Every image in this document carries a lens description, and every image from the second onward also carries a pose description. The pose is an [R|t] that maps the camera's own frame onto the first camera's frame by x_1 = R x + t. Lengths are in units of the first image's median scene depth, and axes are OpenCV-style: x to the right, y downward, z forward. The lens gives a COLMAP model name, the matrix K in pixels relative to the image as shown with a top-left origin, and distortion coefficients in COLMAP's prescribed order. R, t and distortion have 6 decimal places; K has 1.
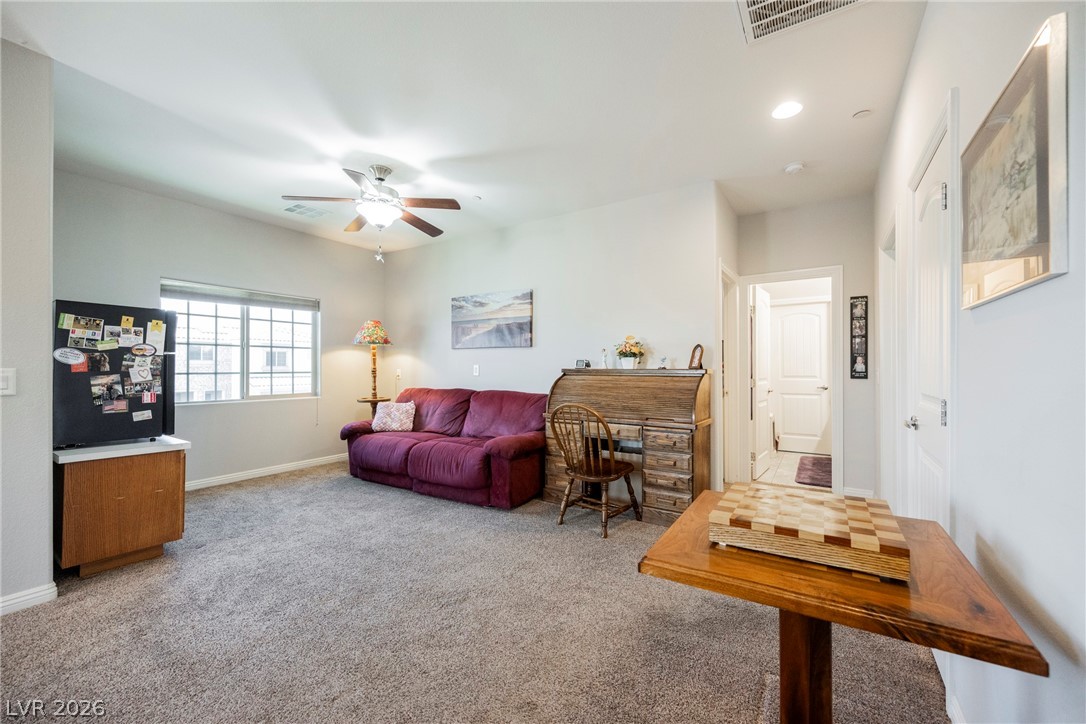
lens RADIAL K [[421.8, 0, 541.3], [0, 421.8, 363.7], [0, 0, 1]] dist [-0.004770, 0.000885]
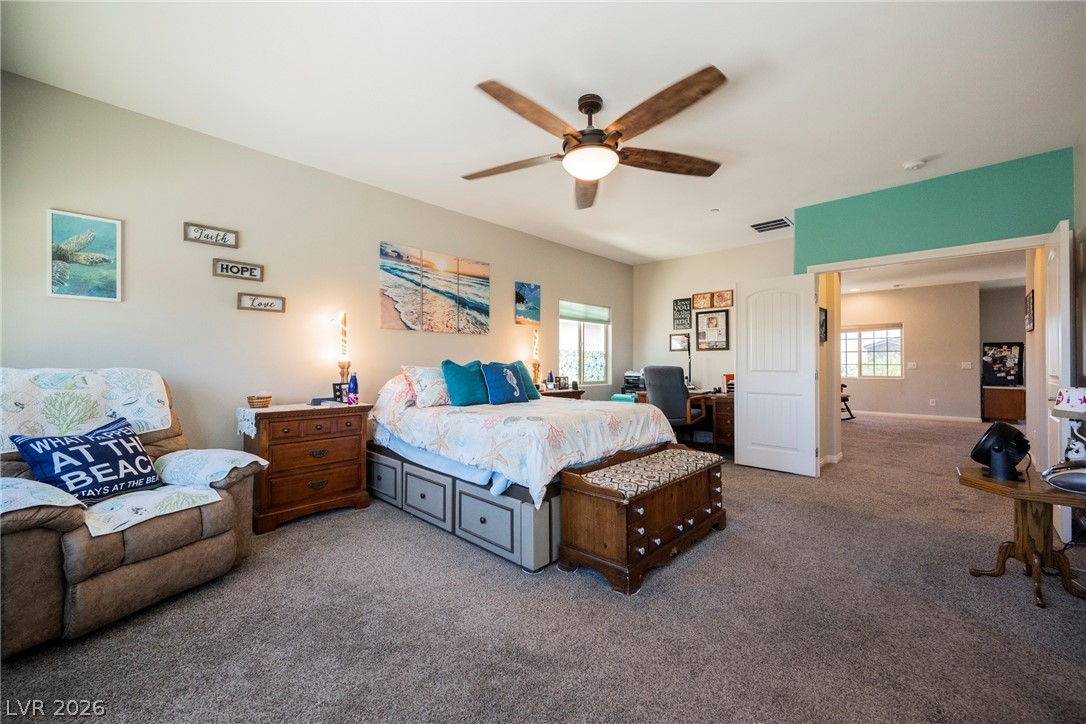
lens RADIAL K [[421.8, 0, 537.8], [0, 421.8, 360.8], [0, 0, 1]] dist [-0.004770, 0.000885]
pose [[-0.199721, -0.006588, -0.979831, 2.770230], [0.009328, 0.999919, -0.008624, -0.005819], [0.979808, -0.010862, -0.199643, -1.783969]]
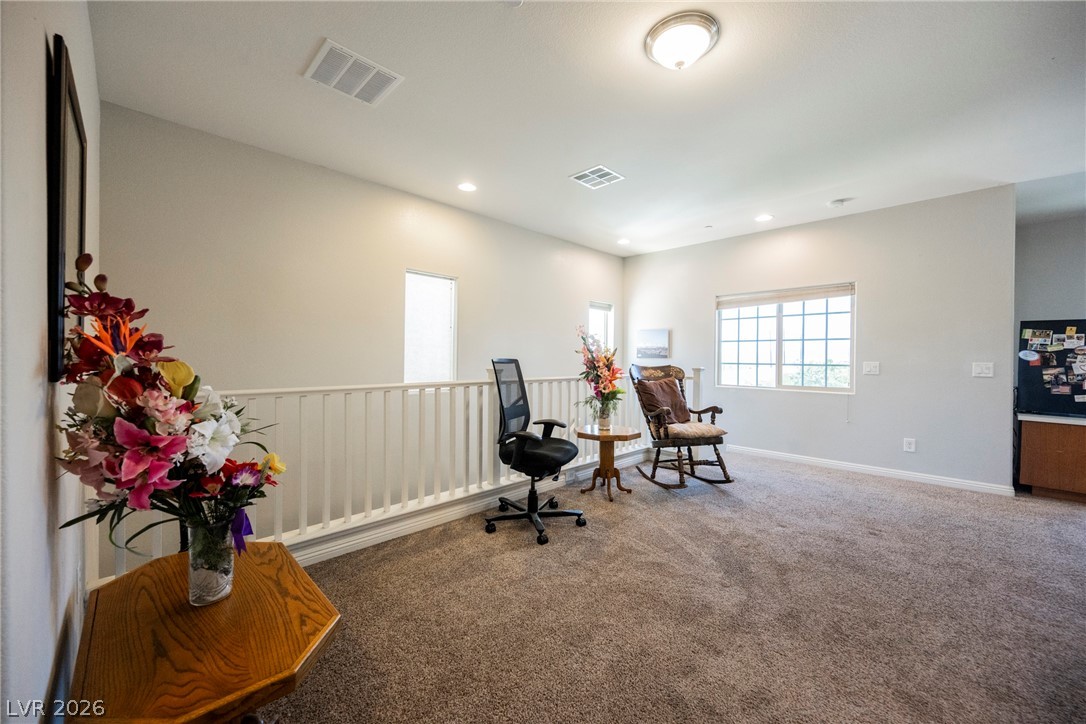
lens RADIAL K [[421.8, 0, 539.5], [0, 421.8, 360.4], [0, 0, 1]] dist [-0.004770, 0.000885]
pose [[-0.216822, 0.004873, -0.976199, 0.774029], [-0.000312, 0.999987, 0.005061, -0.006267], [0.976211, 0.001402, -0.216818, -0.433855]]
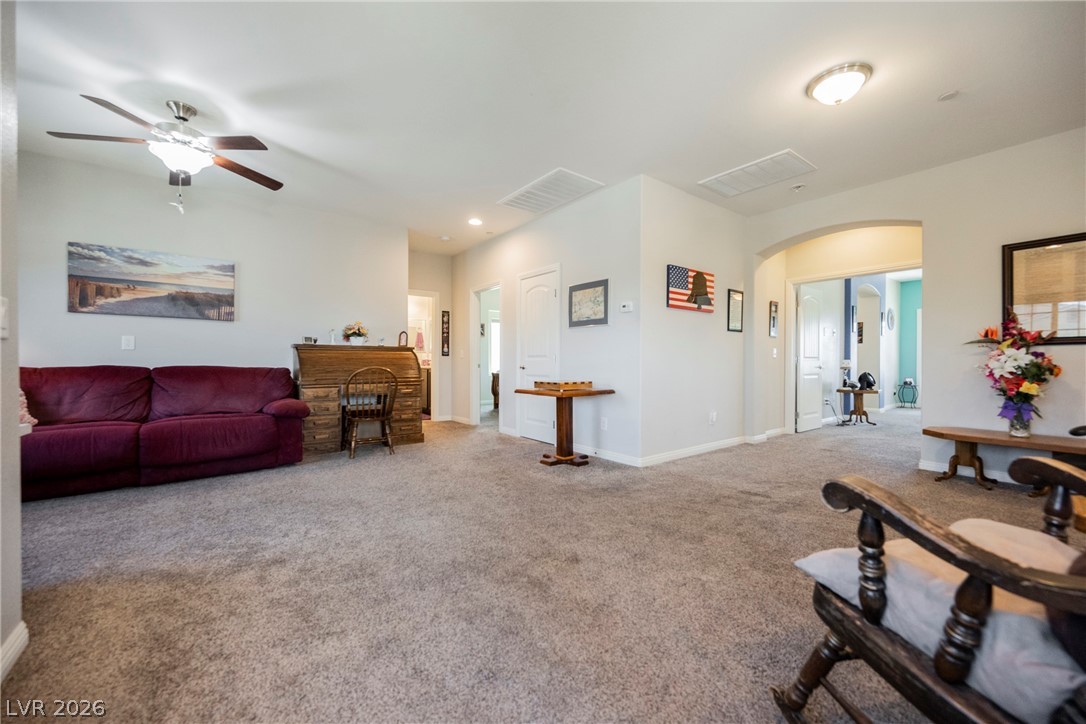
lens RADIAL K [[421.8, 0, 550.8], [0, 421.8, 364.0], [0, 0, 1]] dist [-0.004770, 0.000885]
pose [[0.314944, -0.003297, 0.949104, -1.263235], [-0.010113, 0.999926, 0.006830, 0.080088], [-0.949056, -0.011750, 0.314888, -0.018823]]
